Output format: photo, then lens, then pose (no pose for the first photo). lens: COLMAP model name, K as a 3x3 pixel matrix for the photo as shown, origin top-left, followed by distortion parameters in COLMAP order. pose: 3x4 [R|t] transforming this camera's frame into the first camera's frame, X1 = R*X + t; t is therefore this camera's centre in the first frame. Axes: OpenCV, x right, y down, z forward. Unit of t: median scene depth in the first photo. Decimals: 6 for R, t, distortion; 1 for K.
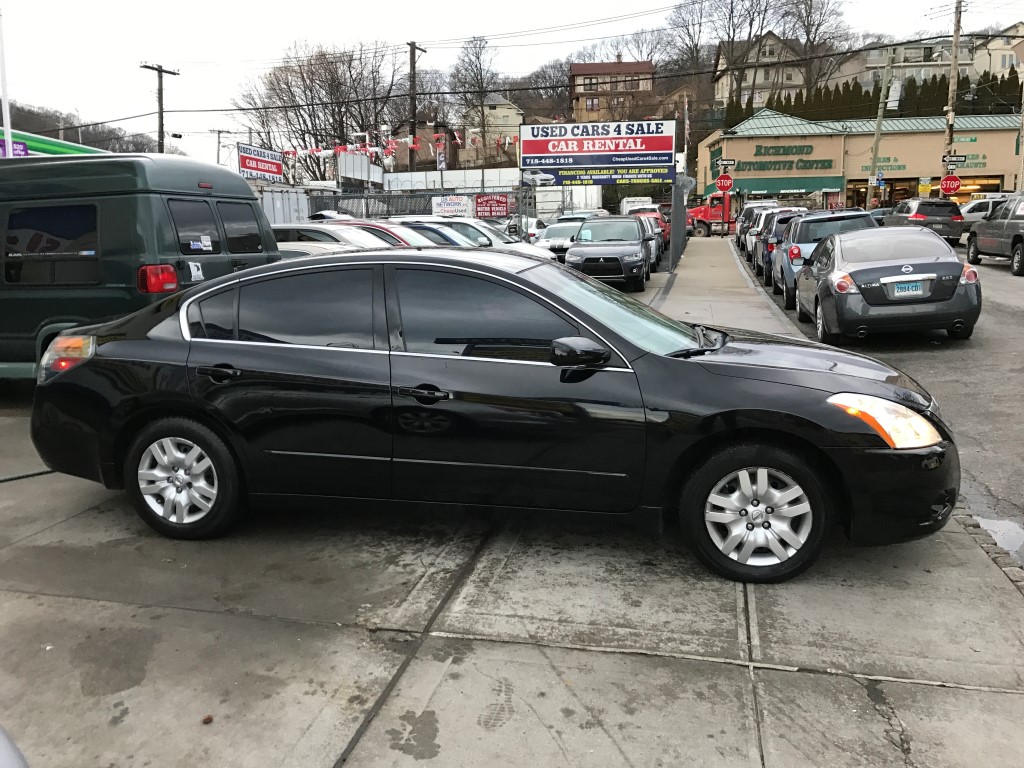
lens RADIAL K [[833.9, 0, 501.0], [0, 833.9, 380.8], [0, 0, 1]] dist [-0.000090, 0.010555]
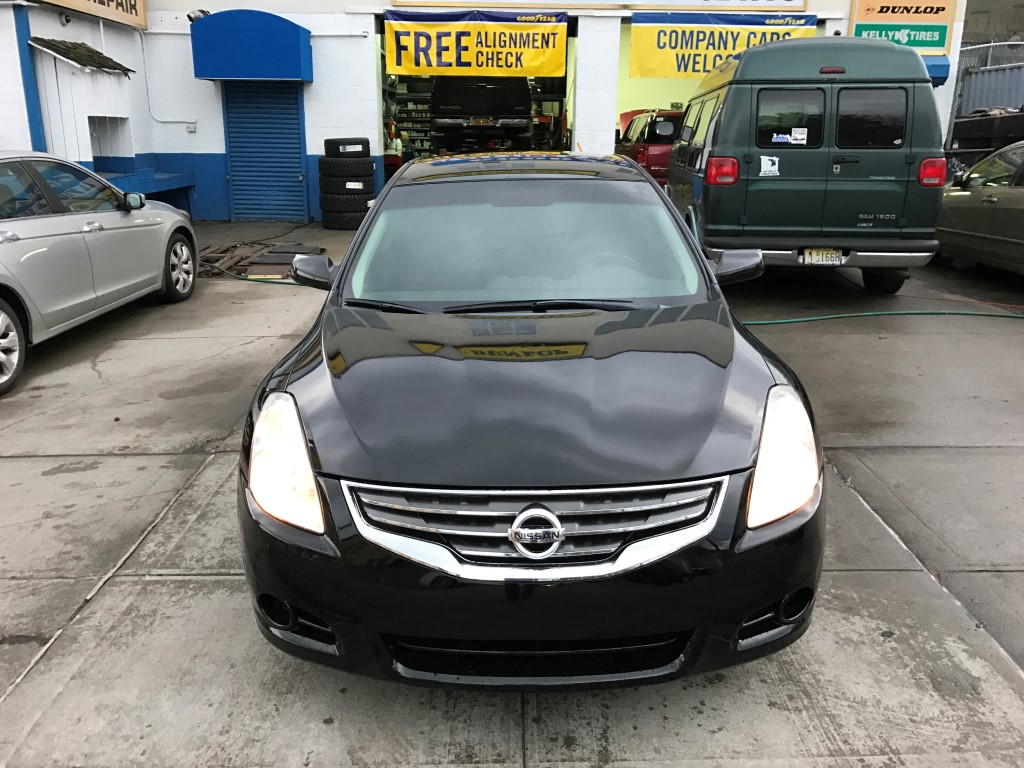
lens RADIAL K [[833.9, 0, 501.0], [0, 833.9, 380.8], [0, 0, 1]] dist [-0.000090, 0.010555]
pose [[0.225890, 0.298483, -0.927298, 1.222440], [-0.164566, 0.949913, 0.265674, -0.234176], [0.960152, 0.092588, 0.263696, 1.099271]]
